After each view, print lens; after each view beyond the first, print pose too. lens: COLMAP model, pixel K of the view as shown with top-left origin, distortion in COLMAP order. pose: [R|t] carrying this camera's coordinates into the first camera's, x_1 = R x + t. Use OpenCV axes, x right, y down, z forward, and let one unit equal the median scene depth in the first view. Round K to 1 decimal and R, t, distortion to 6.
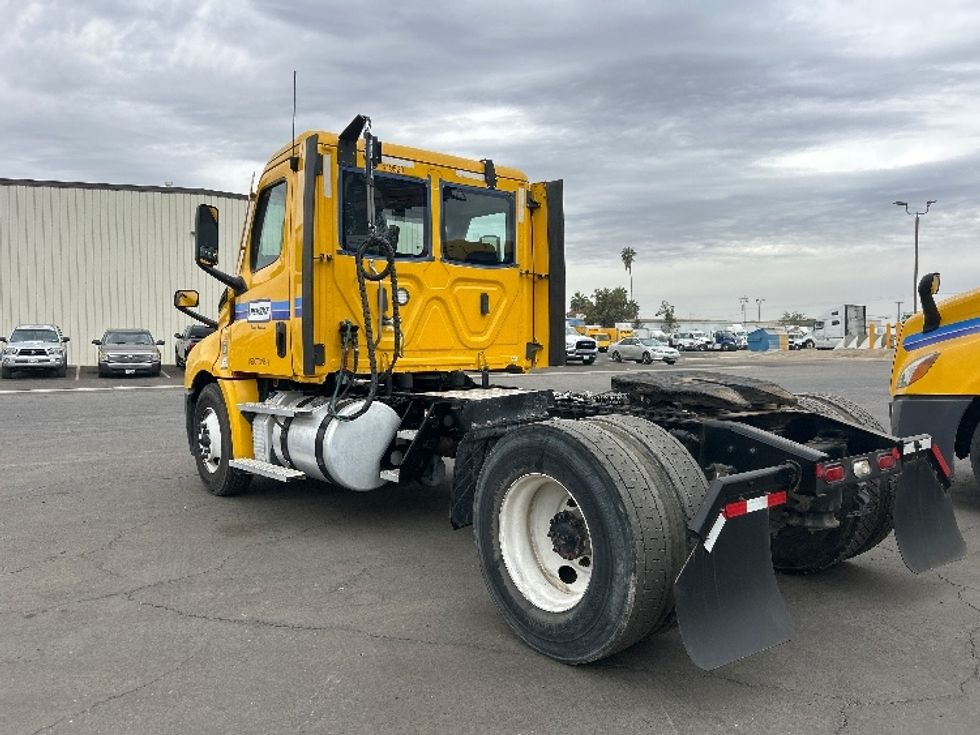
lens RADIAL K [[777.6, 0, 490.7], [0, 777.6, 372.5], [0, 0, 1]] dist [0.011821, -0.028615]
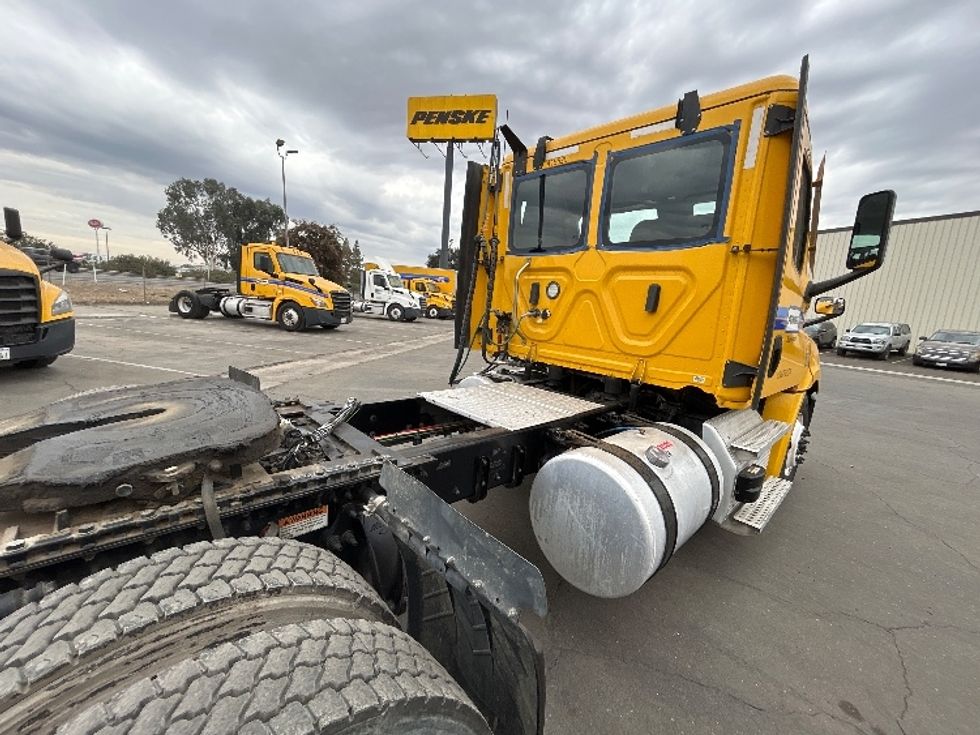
lens RADIAL K [[393.6, 0, 489.7], [0, 393.6, 365.7], [0, 0, 1]] dist [-0.000343, 0.000743]
pose [[0.081094, 0.164531, -0.983033, 0.349972], [-0.109813, 0.981752, 0.155258, -0.061944], [0.990639, 0.095359, 0.097682, 0.759932]]
